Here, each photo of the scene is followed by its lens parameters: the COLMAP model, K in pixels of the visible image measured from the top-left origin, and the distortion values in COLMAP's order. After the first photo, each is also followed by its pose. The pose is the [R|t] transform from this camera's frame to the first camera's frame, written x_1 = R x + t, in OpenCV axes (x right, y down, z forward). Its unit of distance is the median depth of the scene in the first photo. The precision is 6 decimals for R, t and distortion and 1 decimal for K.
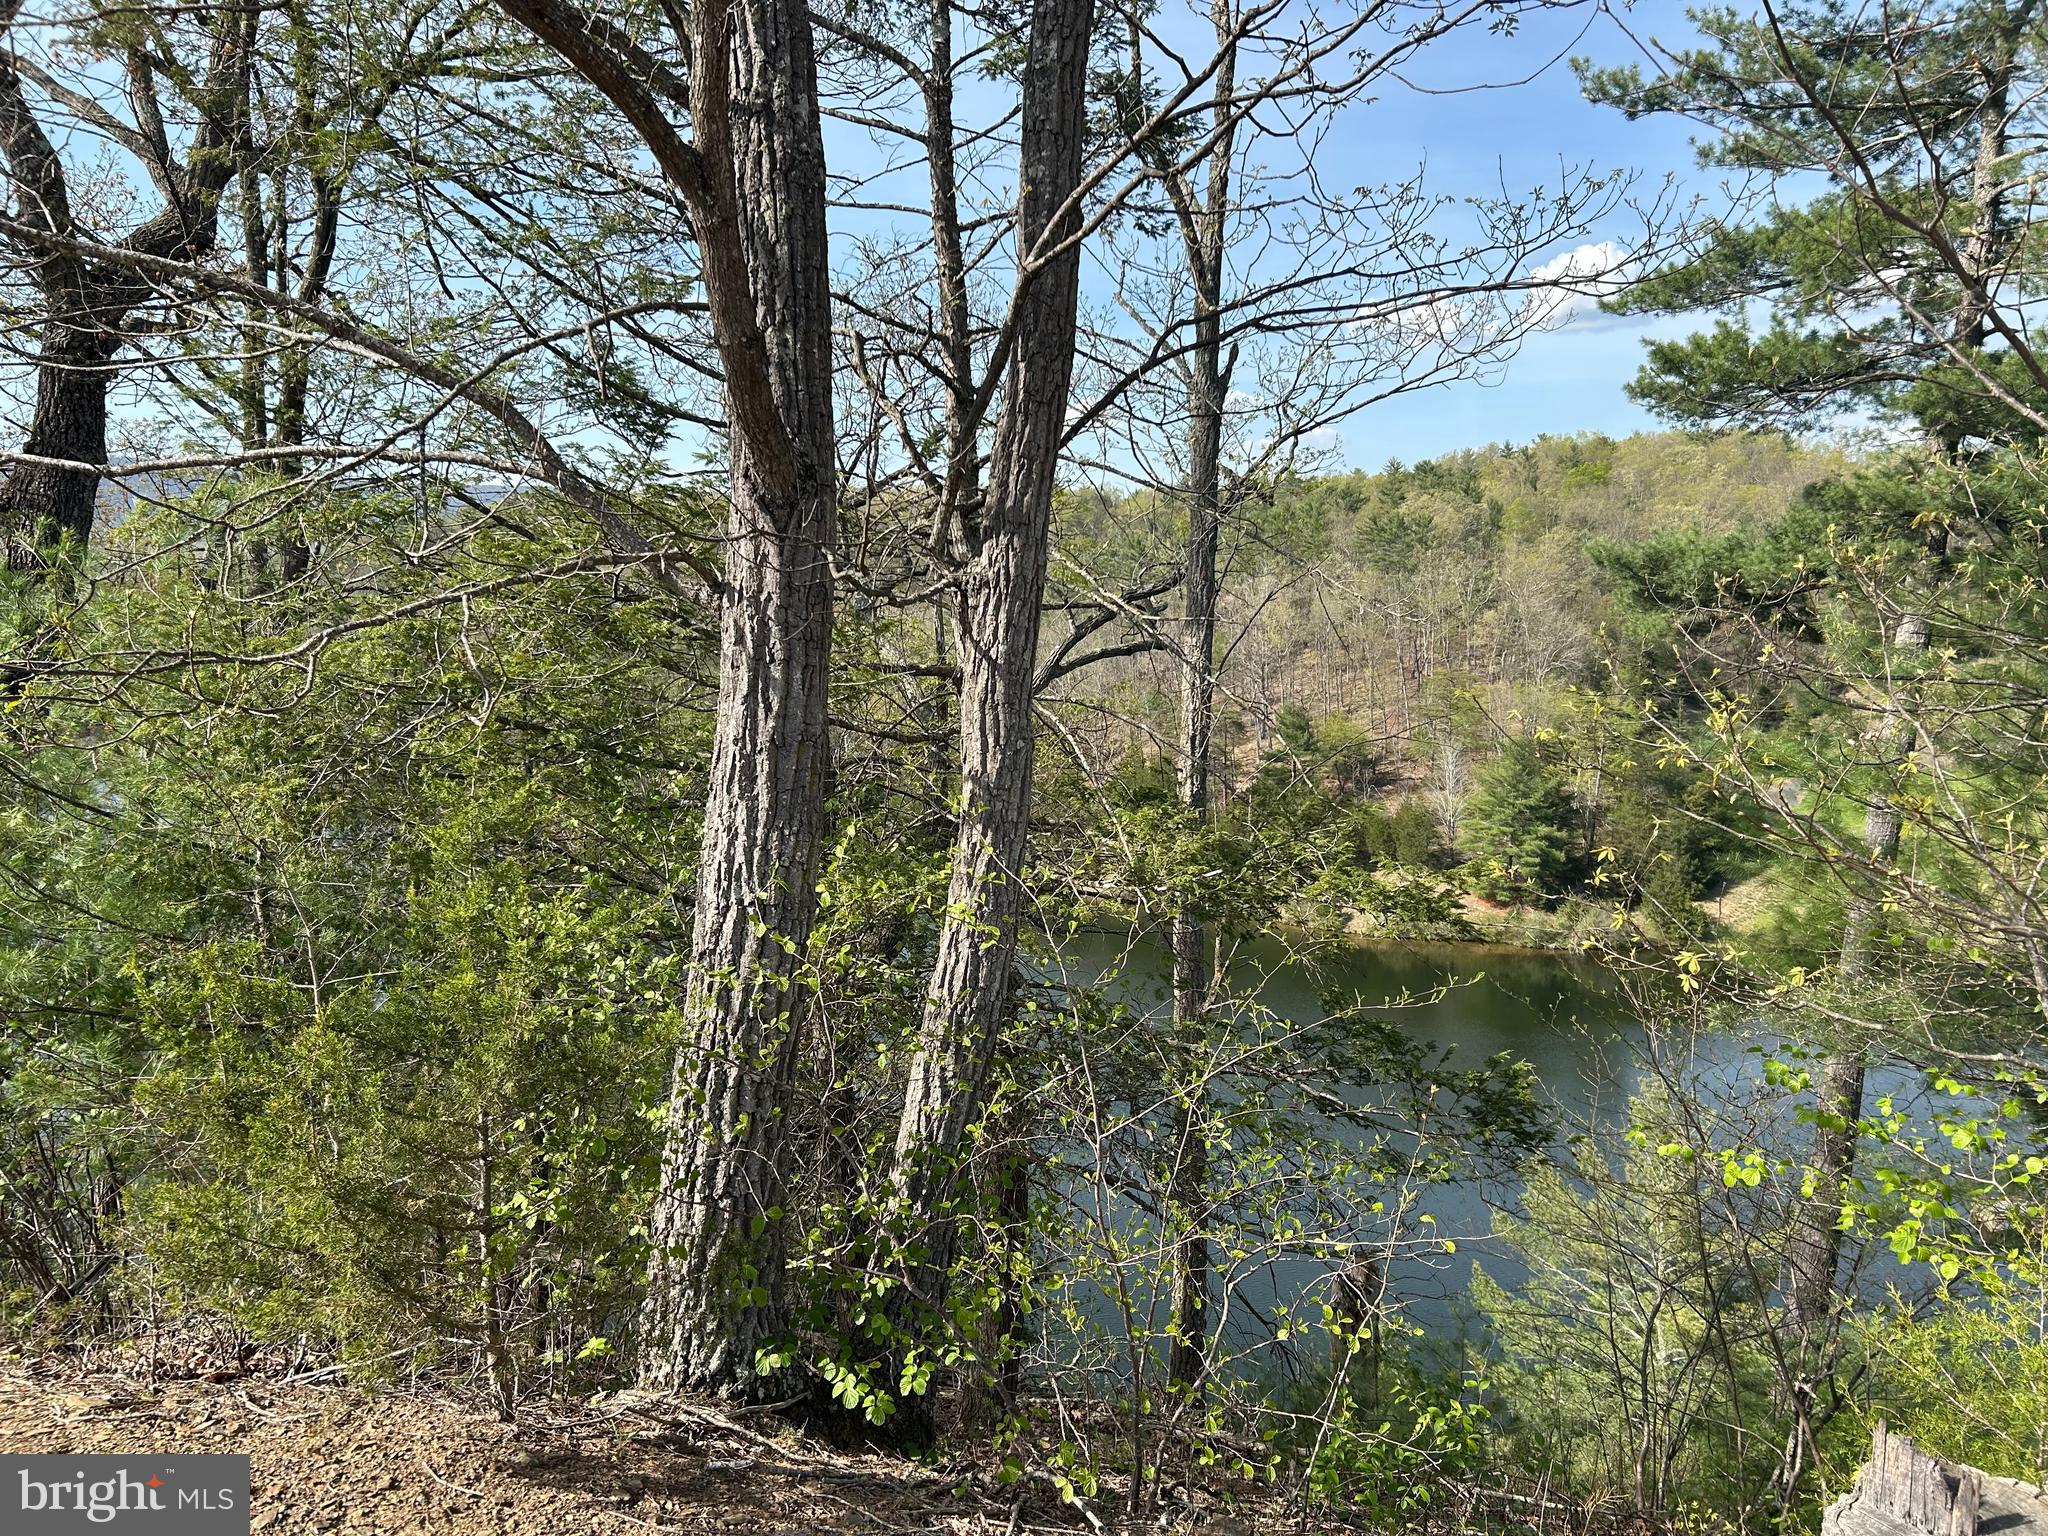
lens RADIAL K [[1555.9, 0, 1023.8], [0, 1555.9, 759.9], [0, 0, 1]] dist [0.038197, -0.012614]
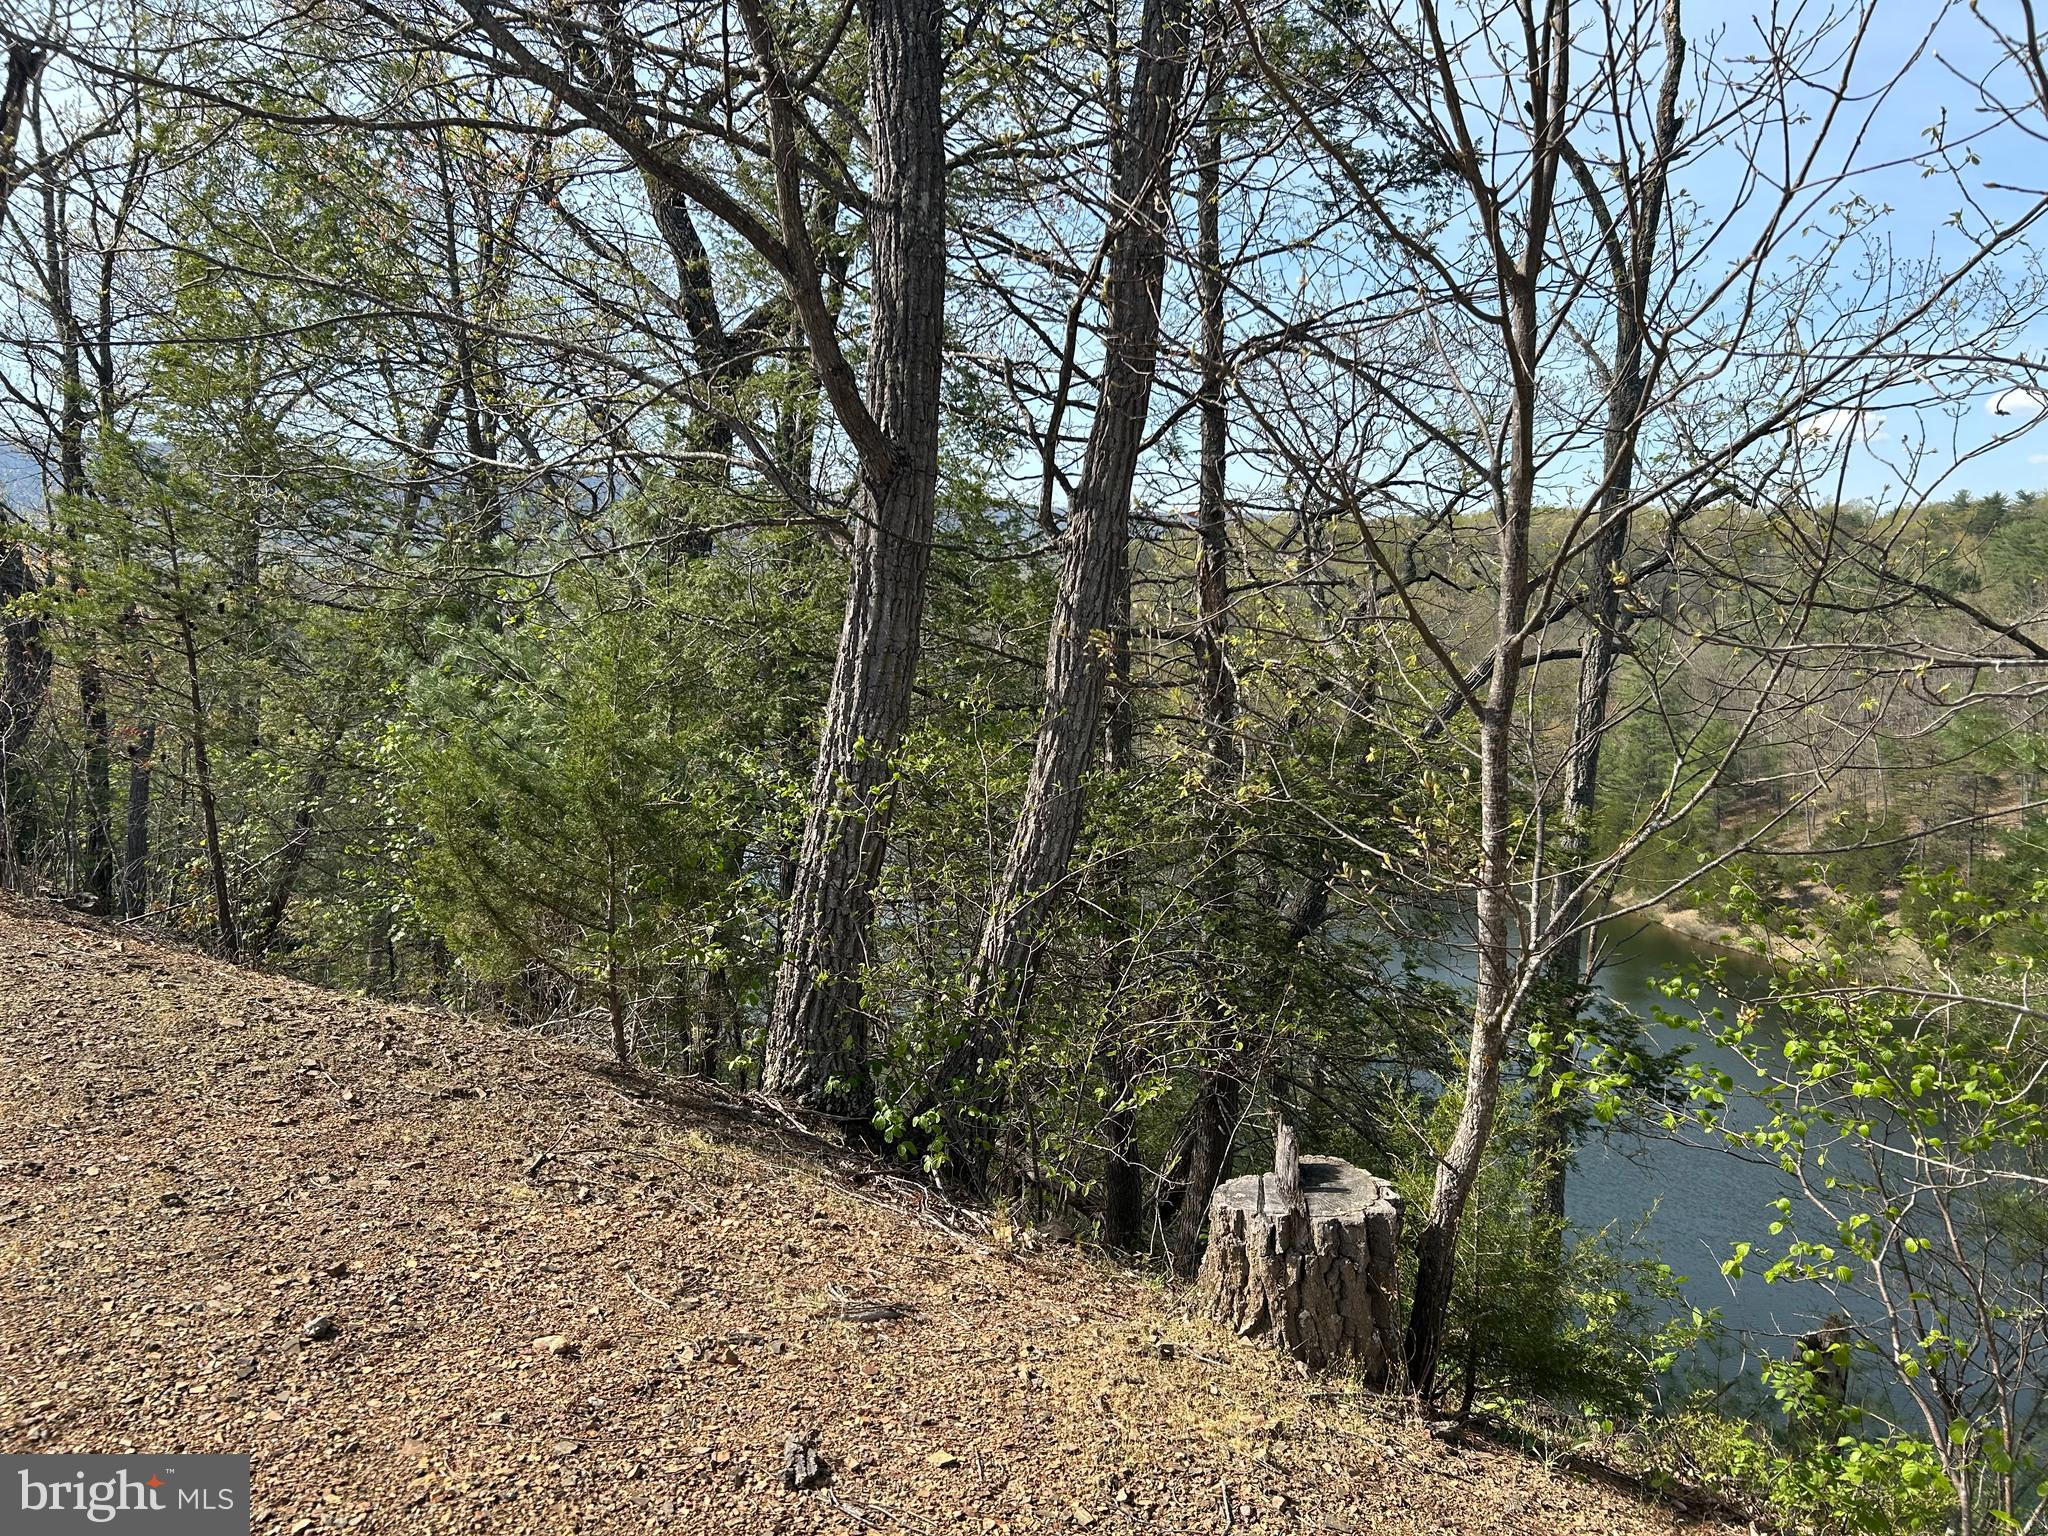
lens RADIAL K [[1555.9, 0, 1025.2], [0, 1555.9, 767.0], [0, 0, 1]] dist [0.038197, -0.012614]
pose [[0.900337, 0.065436, -0.430246, 0.554268], [-0.070820, 0.997483, 0.003509, 0.073988], [0.429392, 0.027310, 0.902705, -0.202100]]
